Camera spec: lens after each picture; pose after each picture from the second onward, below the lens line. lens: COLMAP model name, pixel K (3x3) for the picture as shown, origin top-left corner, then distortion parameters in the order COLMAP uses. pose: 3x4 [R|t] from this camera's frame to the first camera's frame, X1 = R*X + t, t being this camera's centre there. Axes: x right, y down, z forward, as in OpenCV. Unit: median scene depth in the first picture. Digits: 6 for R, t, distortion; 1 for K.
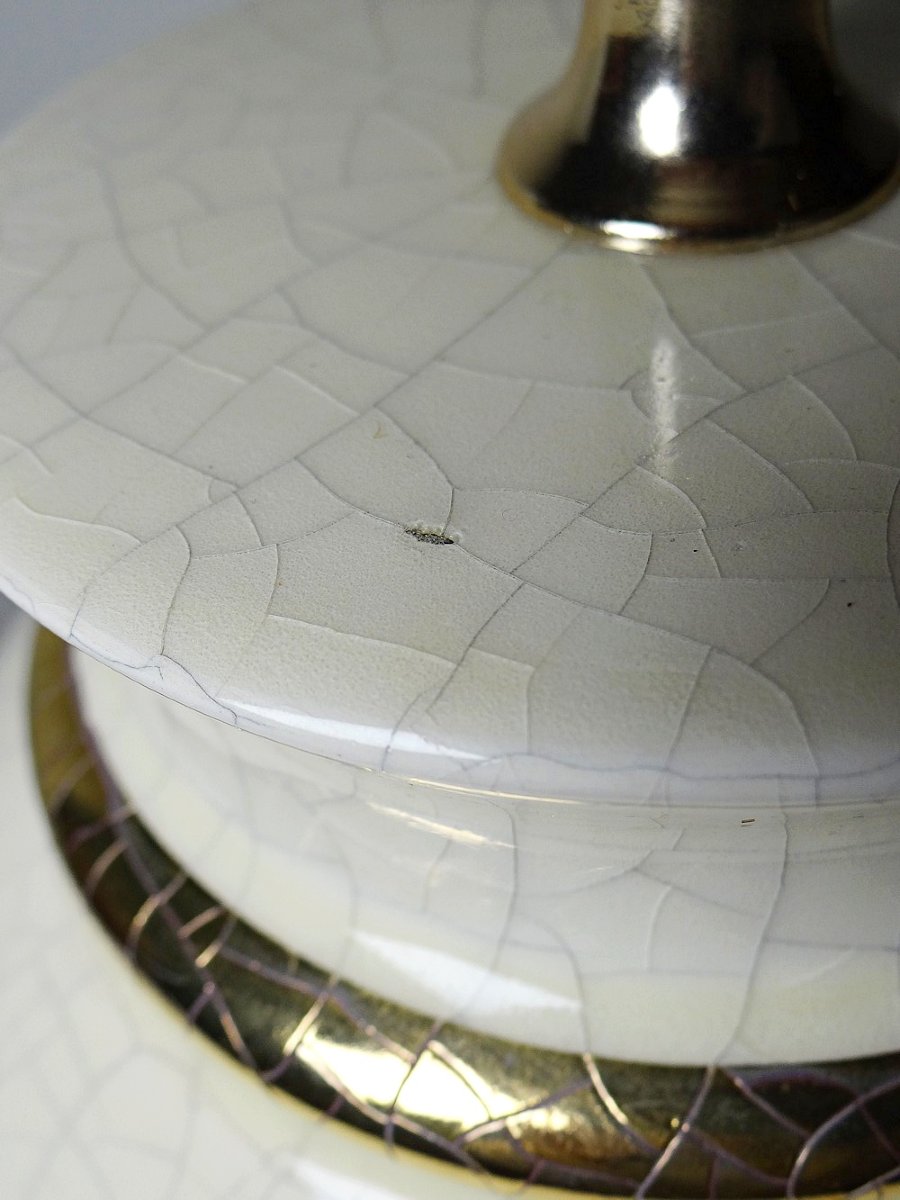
lens RADIAL K [[1600.5, 0, 450.0], [0, 1600.5, 600.0], [0, 0, 1]] dist [-0.016522, -0.030880]
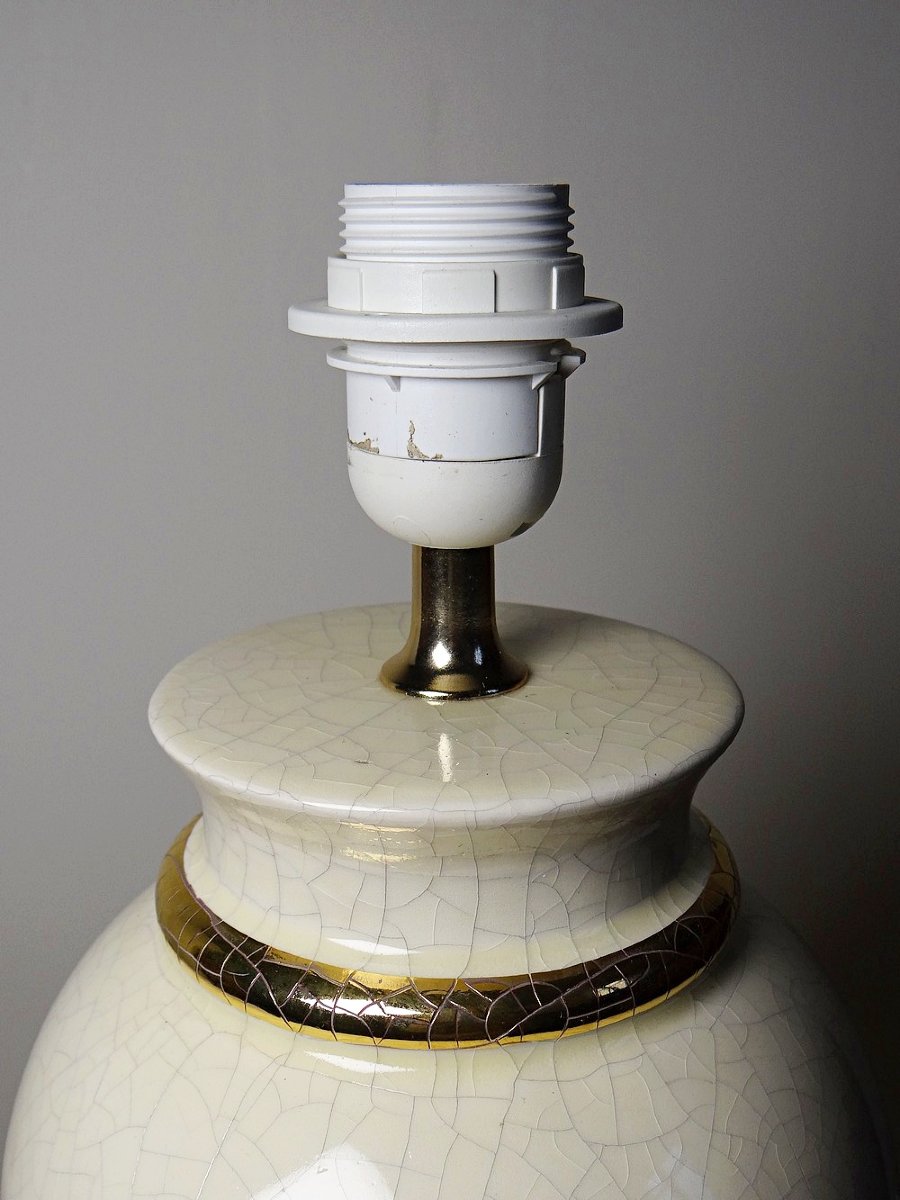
lens RADIAL K [[1600.5, 0, 450.0], [0, 1600.5, 600.0], [0, 0, 1]] dist [-0.016522, -0.030880]
pose [[0.995710, 0.033702, 0.086168, -0.096394], [0.003740, 0.915878, -0.401439, 0.738295], [-0.092449, 0.400040, 0.911823, -1.606360]]
